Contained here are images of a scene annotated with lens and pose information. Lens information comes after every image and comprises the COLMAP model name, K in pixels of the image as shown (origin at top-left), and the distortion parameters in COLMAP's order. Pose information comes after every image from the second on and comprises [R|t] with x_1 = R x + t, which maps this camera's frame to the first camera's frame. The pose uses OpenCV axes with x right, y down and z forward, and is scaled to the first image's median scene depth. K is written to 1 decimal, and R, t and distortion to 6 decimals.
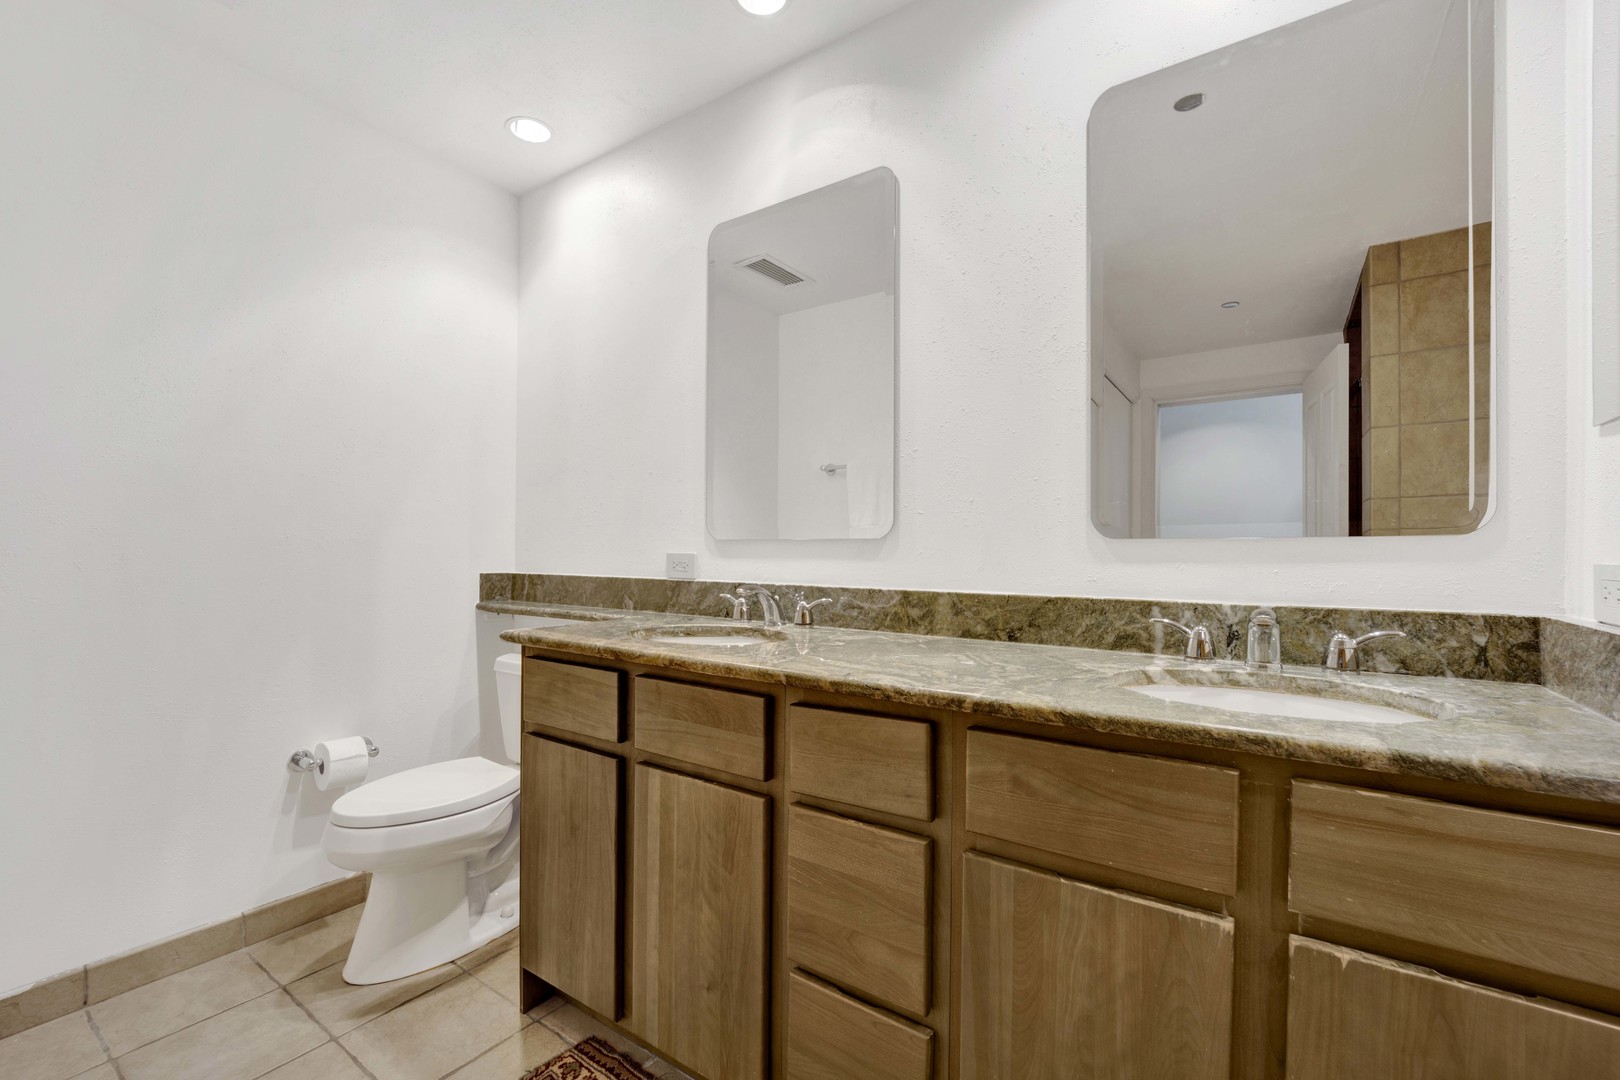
lens RADIAL K [[695.5, 0, 815.3], [0, 695.5, 547.3], [0, 0, 1]] dist [-0.025124, -0.000296]
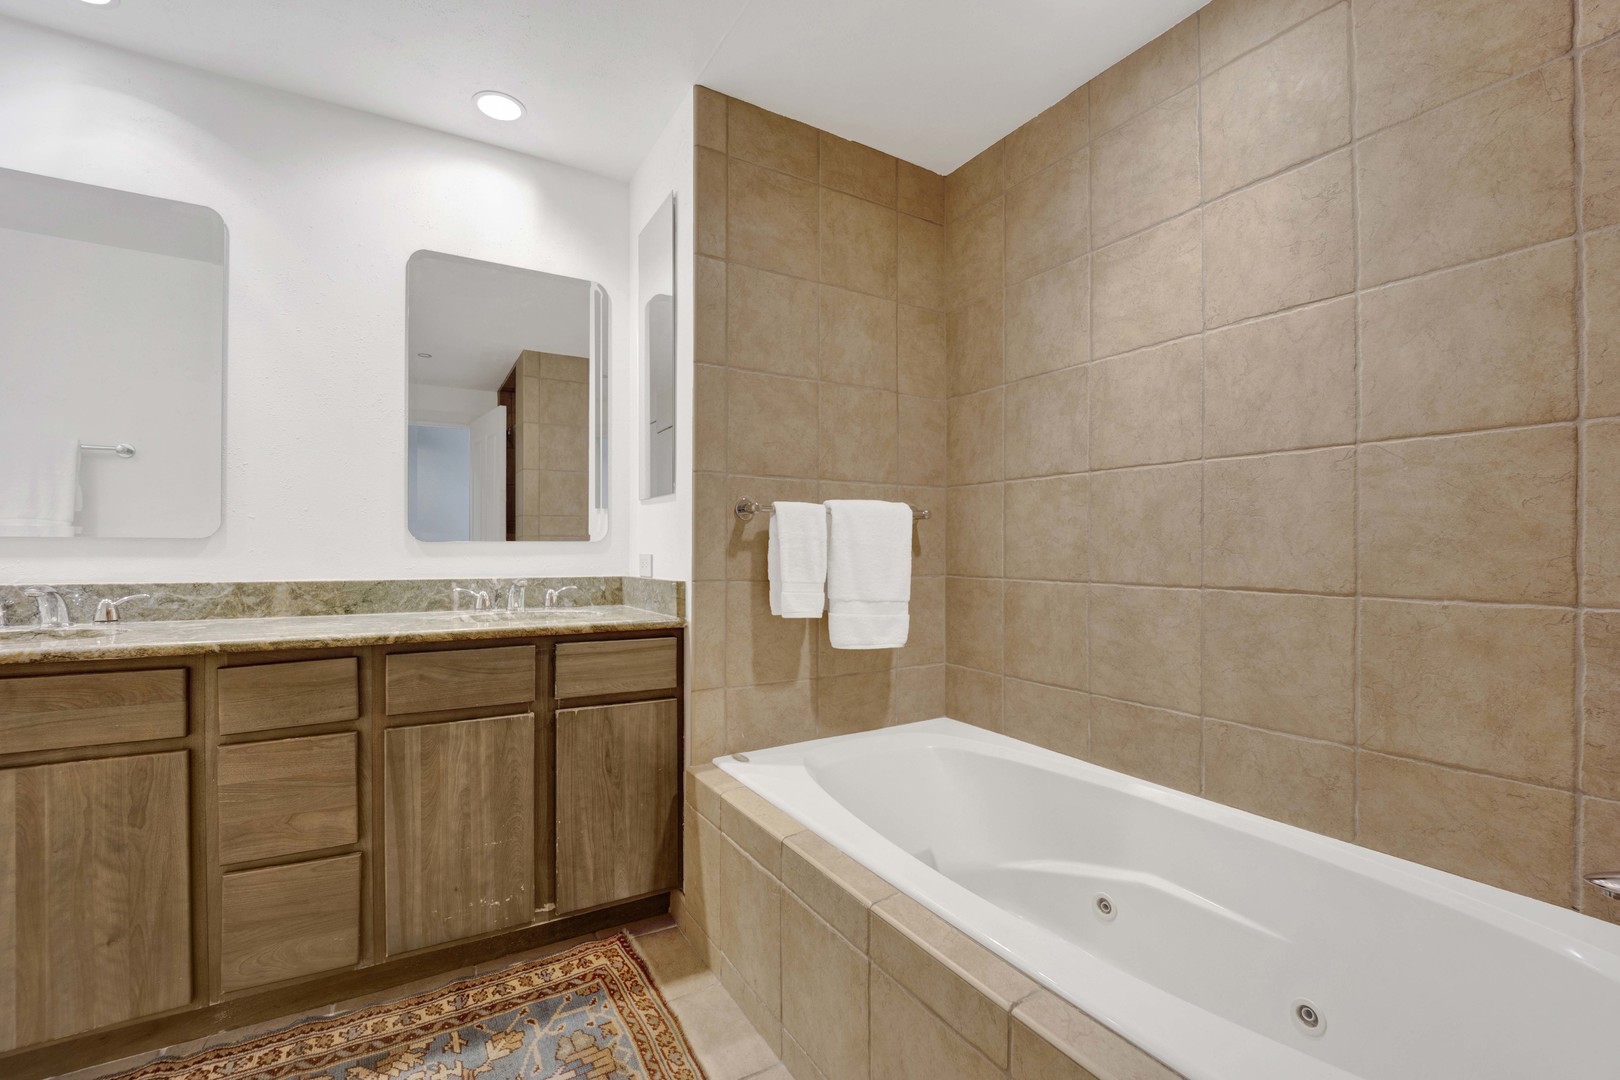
lens RADIAL K [[695.5, 0, 815.3], [0, 695.5, 547.3], [0, 0, 1]] dist [-0.025124, -0.000296]
pose [[0.415171, 0.002220, 0.909741, -0.716010], [-0.002686, 0.999996, -0.001214, 0.000602], [-0.909739, -0.001939, 0.415175, -0.524865]]
